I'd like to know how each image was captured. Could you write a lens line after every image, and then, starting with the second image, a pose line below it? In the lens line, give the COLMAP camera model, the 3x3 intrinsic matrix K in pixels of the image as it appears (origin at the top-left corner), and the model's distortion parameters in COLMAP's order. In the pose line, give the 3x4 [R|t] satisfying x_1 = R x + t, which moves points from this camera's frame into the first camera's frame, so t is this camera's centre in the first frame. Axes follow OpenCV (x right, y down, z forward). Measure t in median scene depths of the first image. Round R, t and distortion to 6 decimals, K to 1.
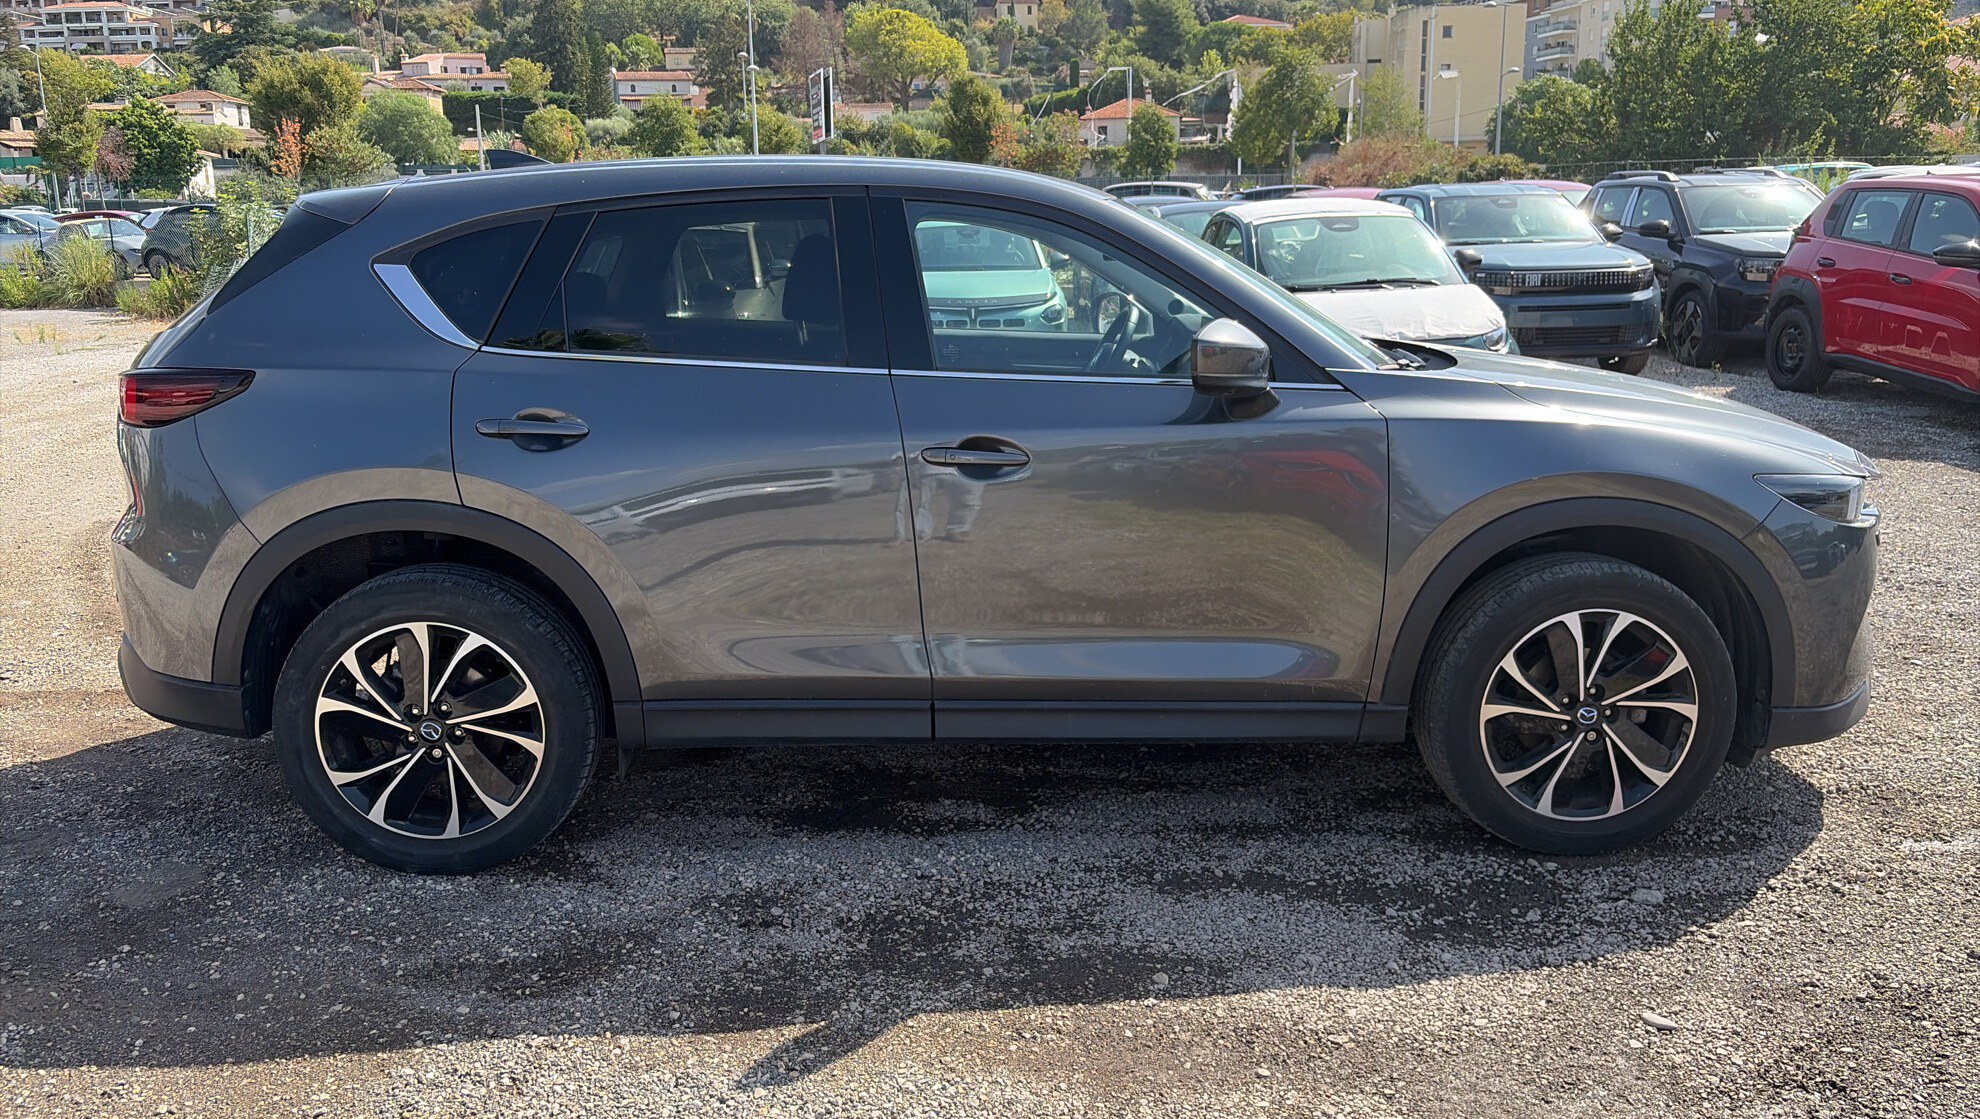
lens RADIAL K [[1530.2, 0, 971.6], [0, 1530.2, 546.8], [0, 0, 1]] dist [0.059318, -0.069508]
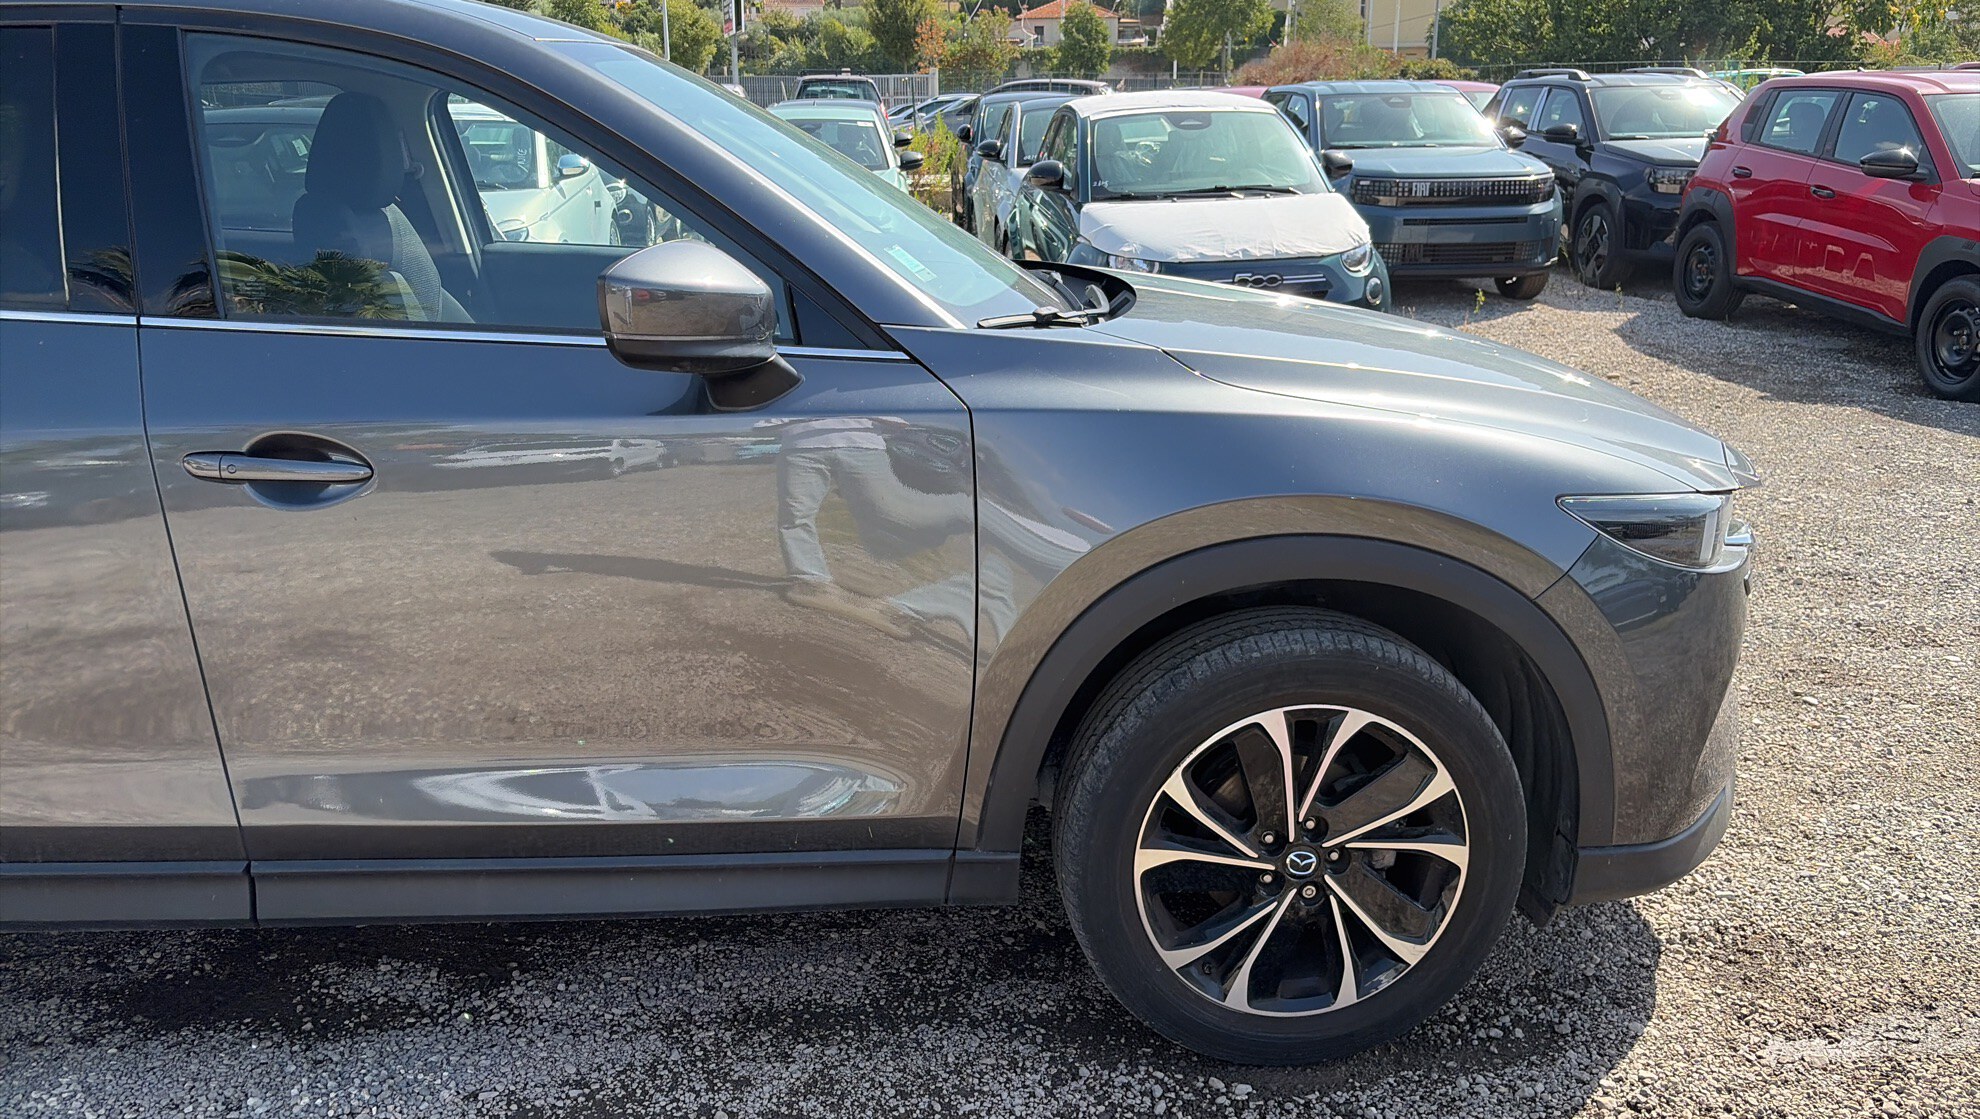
lens RADIAL K [[1530.2, 0, 971.6], [0, 1530.2, 546.8], [0, 0, 1]] dist [0.059318, -0.069508]
pose [[0.999267, 0.001453, 0.038258, 0.067869], [-0.003707, 0.998257, 0.058906, -0.017669], [-0.038106, -0.059005, 0.997530, 0.105138]]
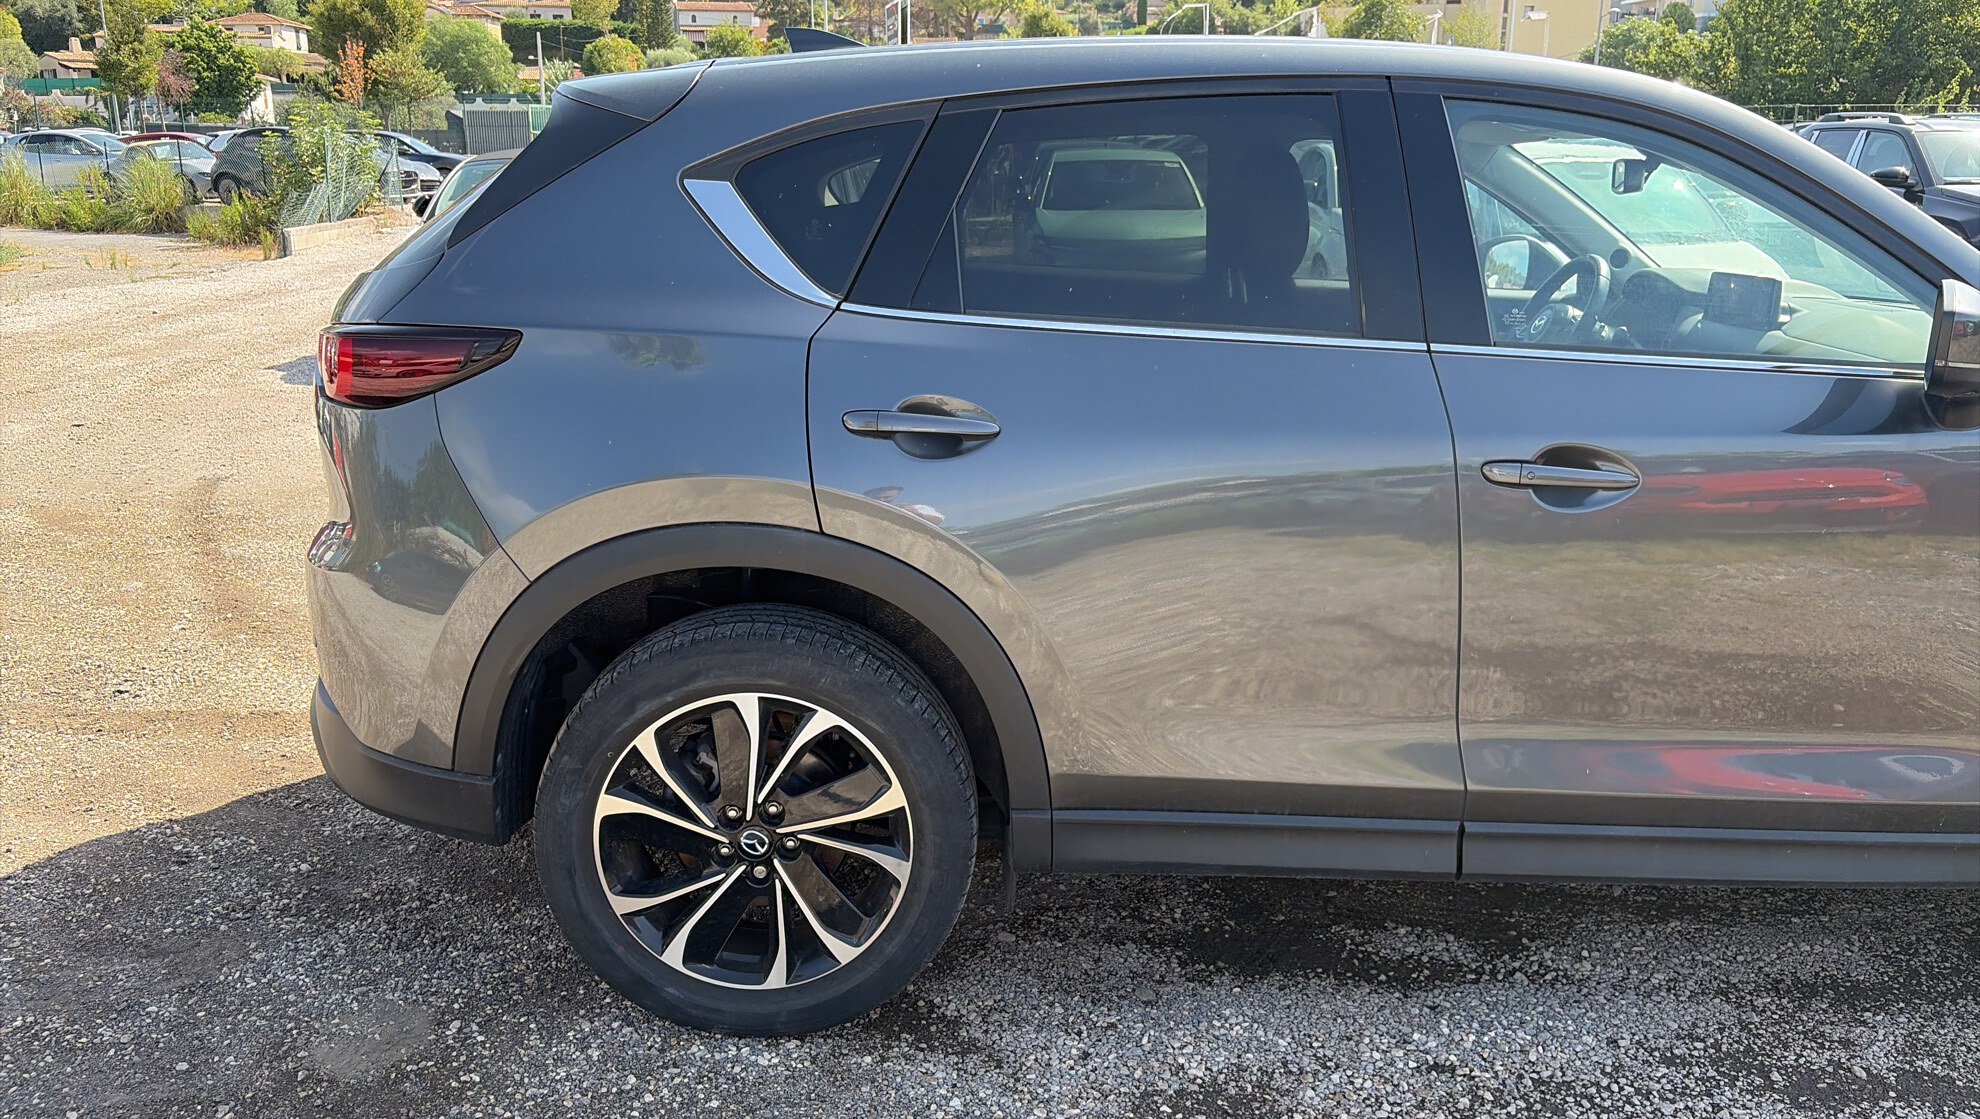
lens RADIAL K [[1528.7, 0, 990.0], [0, 1528.7, 559.5], [0, 0, 1]] dist [0.065589, -0.079654]
pose [[0.999562, 0.022953, -0.018699, -0.064680], [-0.022097, 0.998754, 0.044754, -0.012759], [0.019703, -0.044321, 0.998823, 0.083119]]
